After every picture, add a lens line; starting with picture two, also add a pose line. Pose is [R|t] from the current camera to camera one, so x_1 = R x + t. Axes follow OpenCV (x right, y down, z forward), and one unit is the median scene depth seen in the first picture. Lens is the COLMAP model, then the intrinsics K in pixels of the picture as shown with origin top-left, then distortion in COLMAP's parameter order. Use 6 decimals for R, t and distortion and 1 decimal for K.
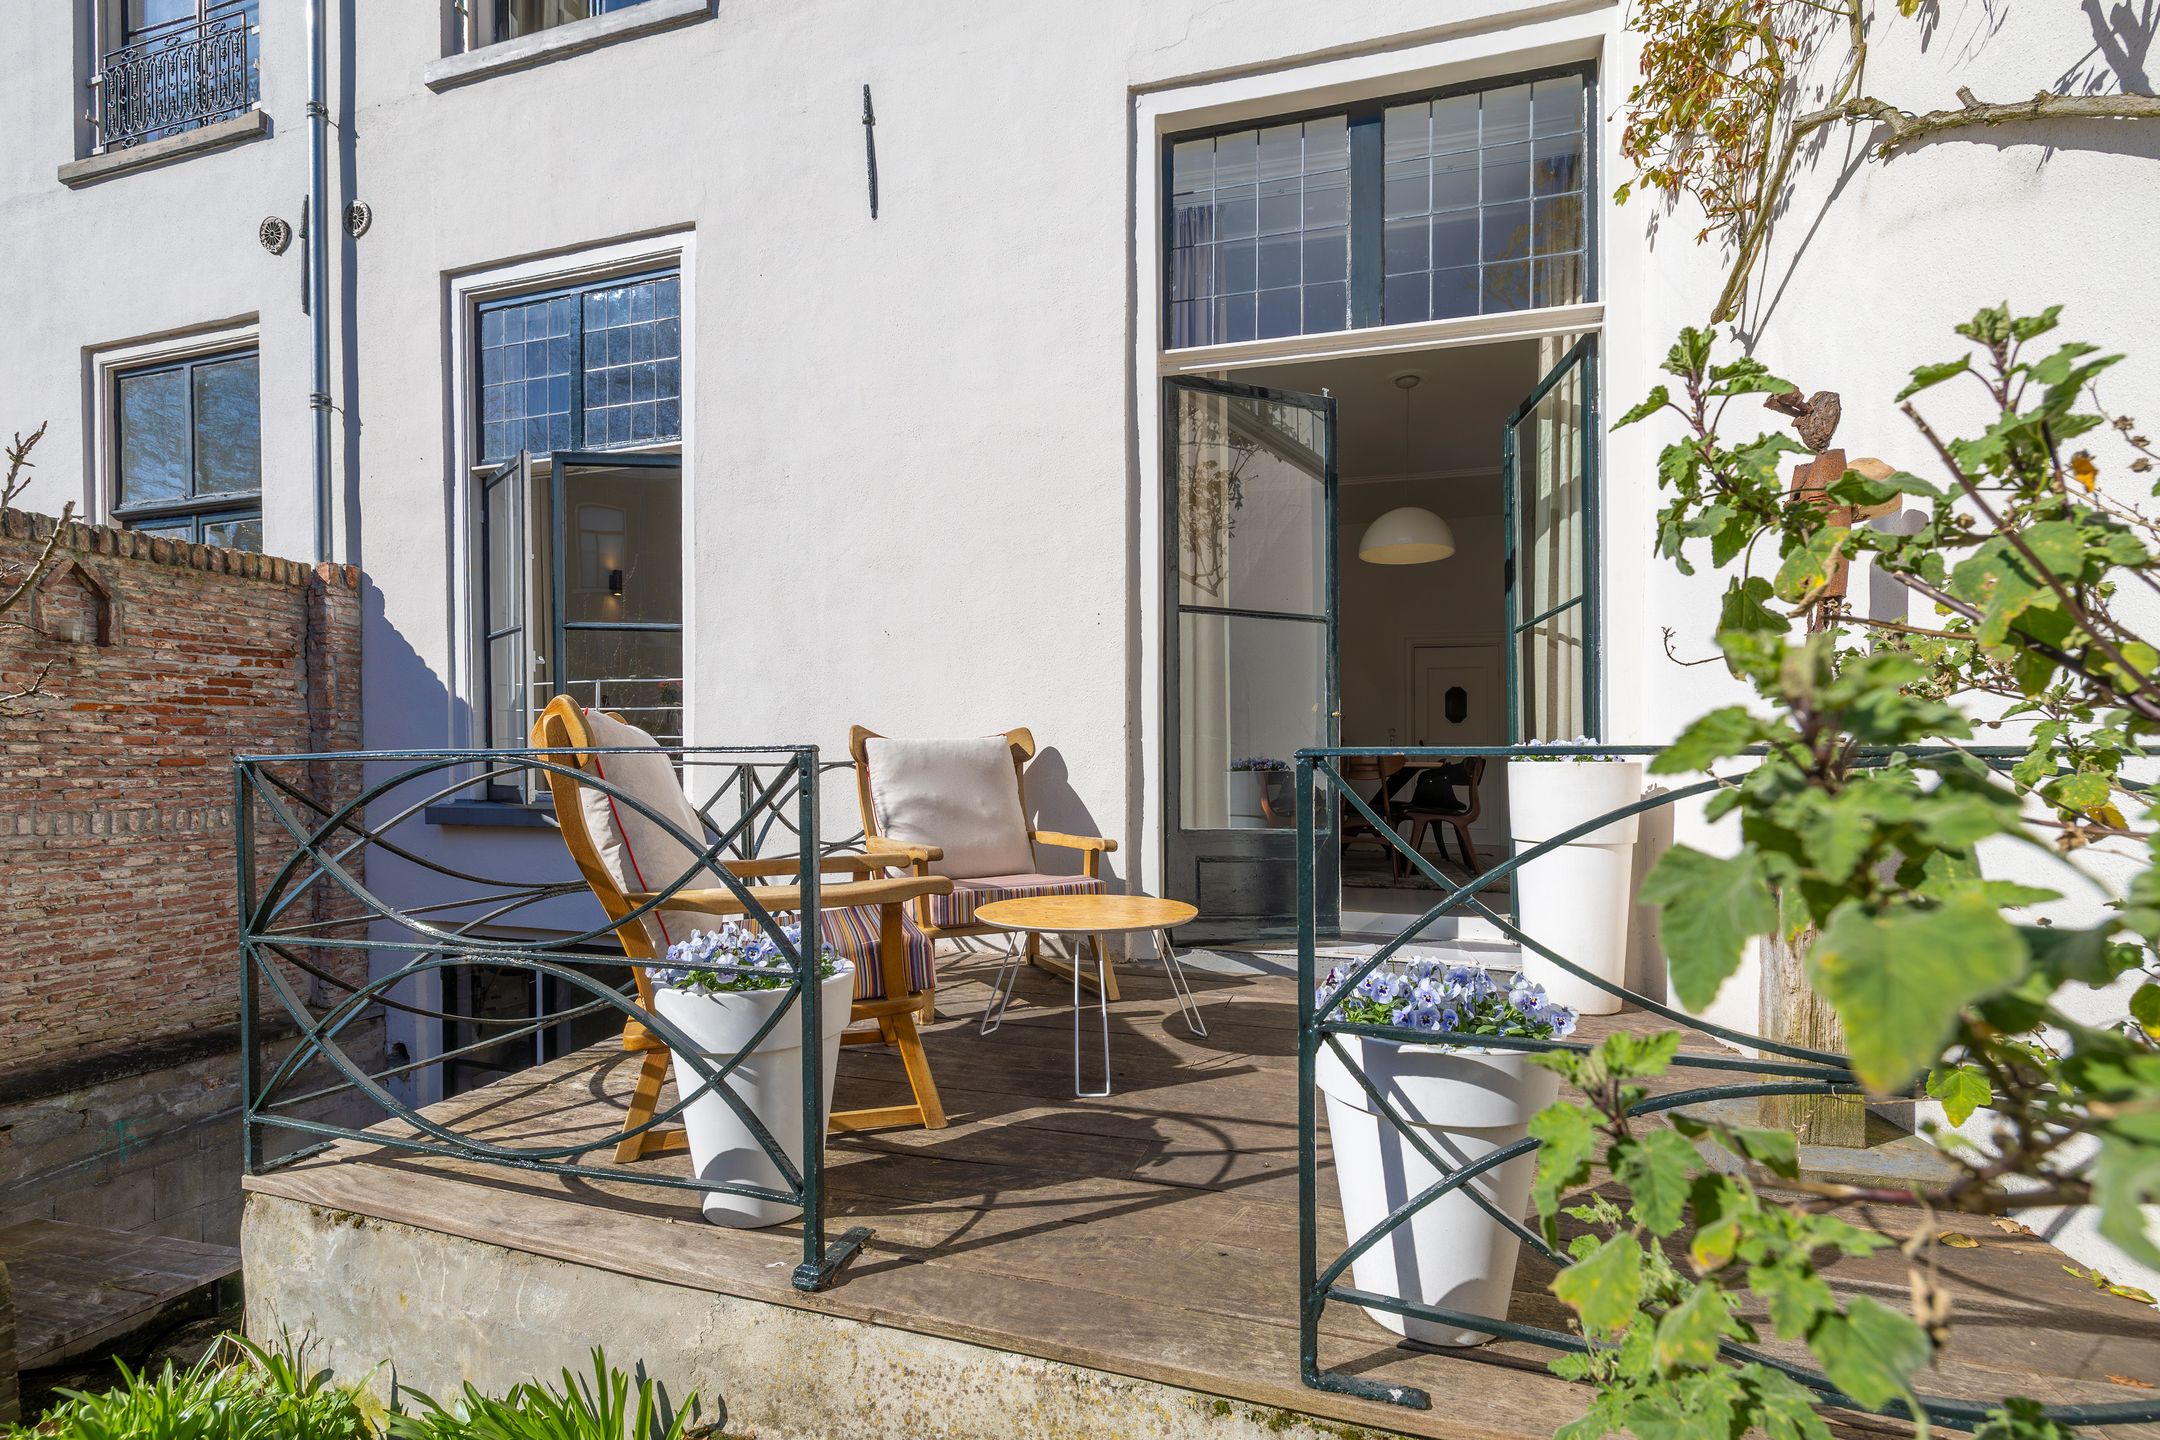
lens RADIAL K [[1042.4, 0, 1078.2], [0, 1042.4, 782.2], [0, 0, 1]] dist [0.003237, 0.001265]
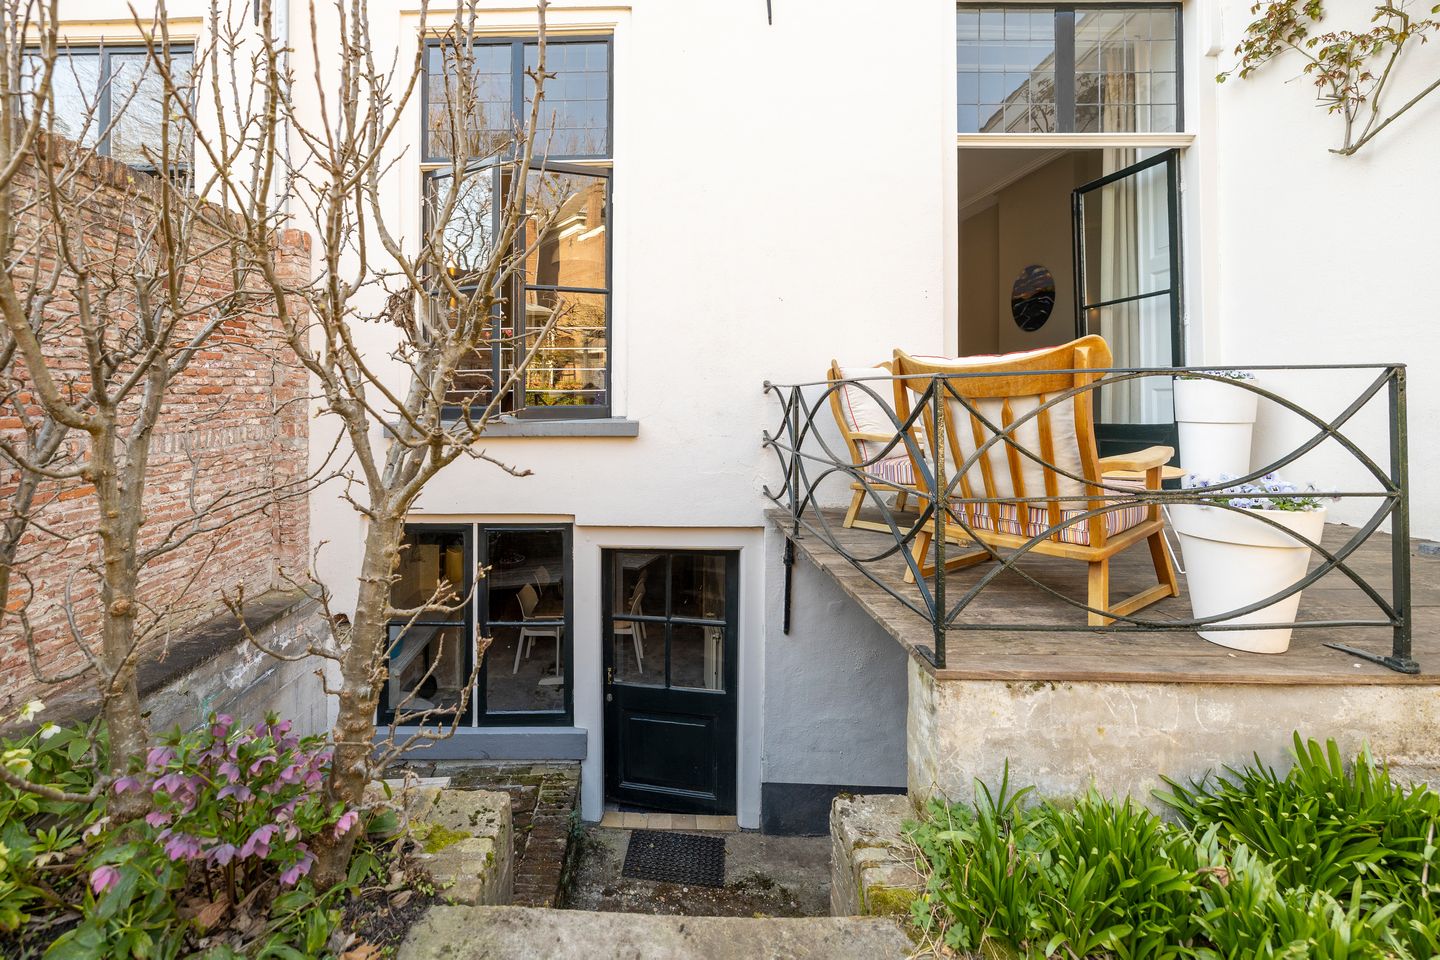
lens RADIAL K [[696.5, 0, 592.7], [0, 696.5, 406.4], [0, 0, 1]] dist [0.002575, 0.001234]
pose [[0.947851, -0.015641, 0.318330, -0.740475], [0.017209, 0.999850, -0.002111, 0.008413], [-0.318249, 0.007479, 0.947978, 0.124741]]
